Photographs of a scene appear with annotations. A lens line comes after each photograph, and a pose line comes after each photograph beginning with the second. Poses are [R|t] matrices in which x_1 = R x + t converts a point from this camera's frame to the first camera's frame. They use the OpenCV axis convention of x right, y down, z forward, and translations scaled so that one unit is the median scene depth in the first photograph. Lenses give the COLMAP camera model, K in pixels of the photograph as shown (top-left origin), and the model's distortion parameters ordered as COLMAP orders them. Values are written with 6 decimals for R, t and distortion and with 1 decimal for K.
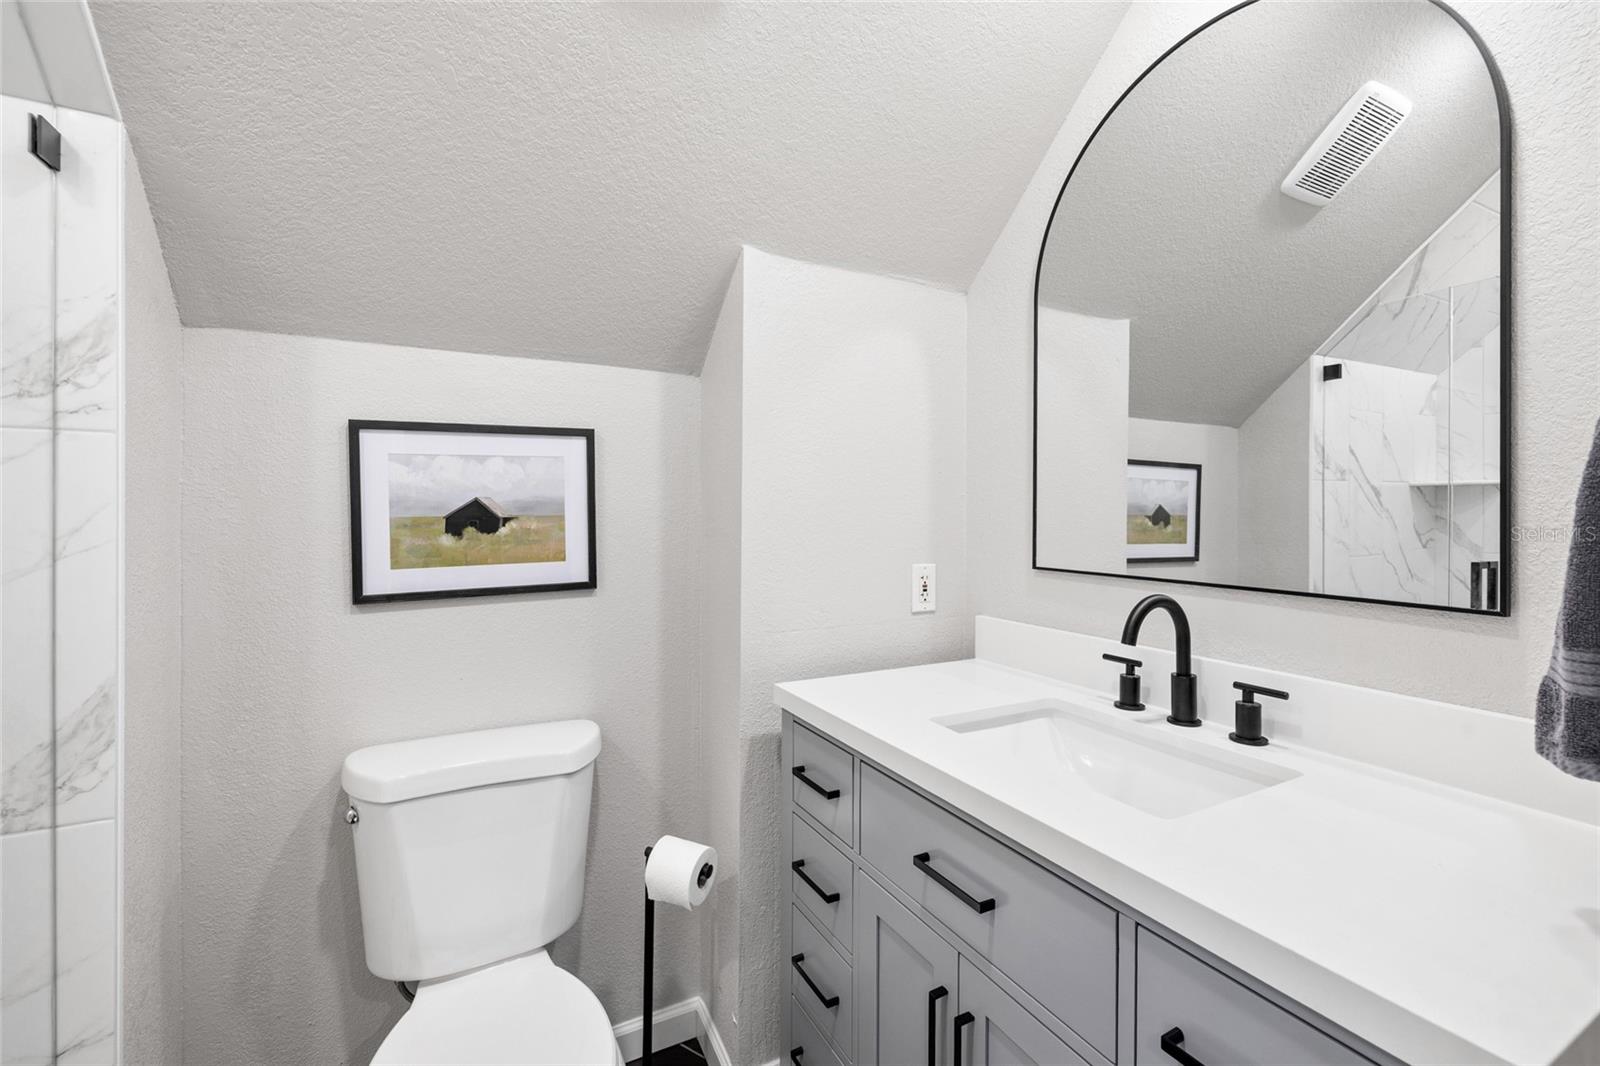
lens RADIAL K [[679.6, 0, 799.0], [0, 679.6, 520.3], [0, 0, 1]] dist [0.000068, -0.000331]
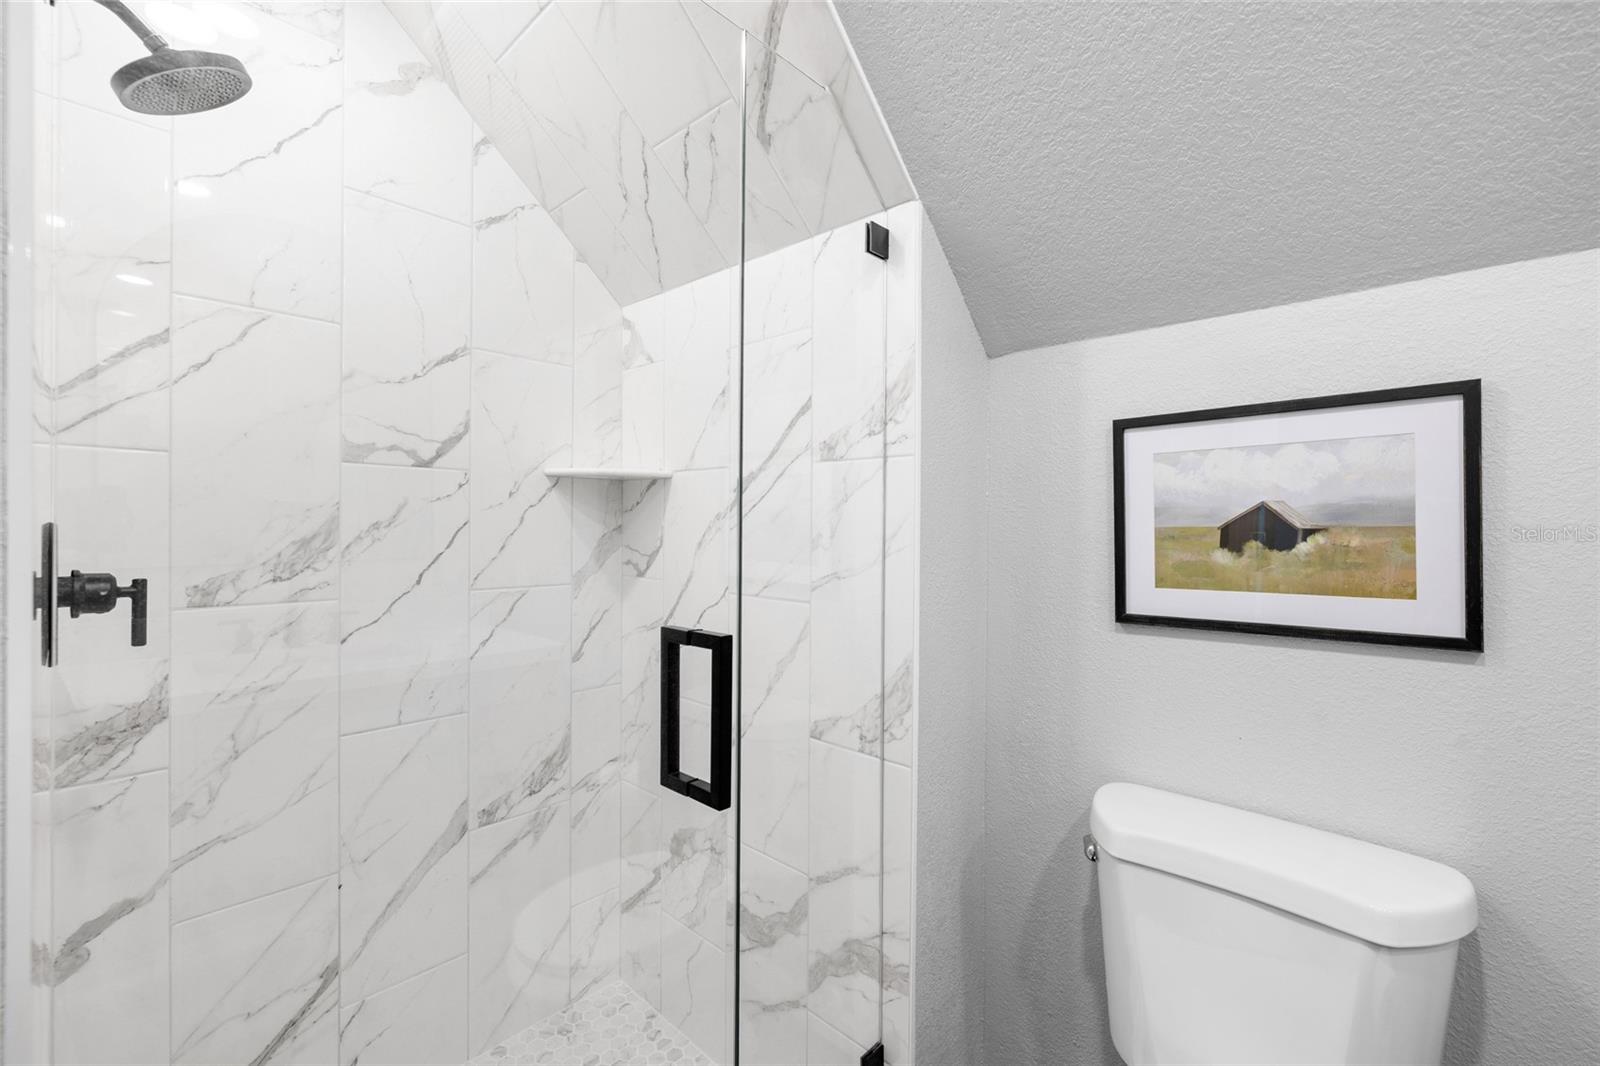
lens RADIAL K [[679.6, 0, 797.8], [0, 679.6, 531.2], [0, 0, 1]] dist [0.000068, -0.000331]
pose [[0.330024, 0.013443, -0.943877, 0.065549], [-0.013776, 0.999861, 0.009424, -0.001114], [0.943872, 0.009893, 0.330164, 0.295282]]
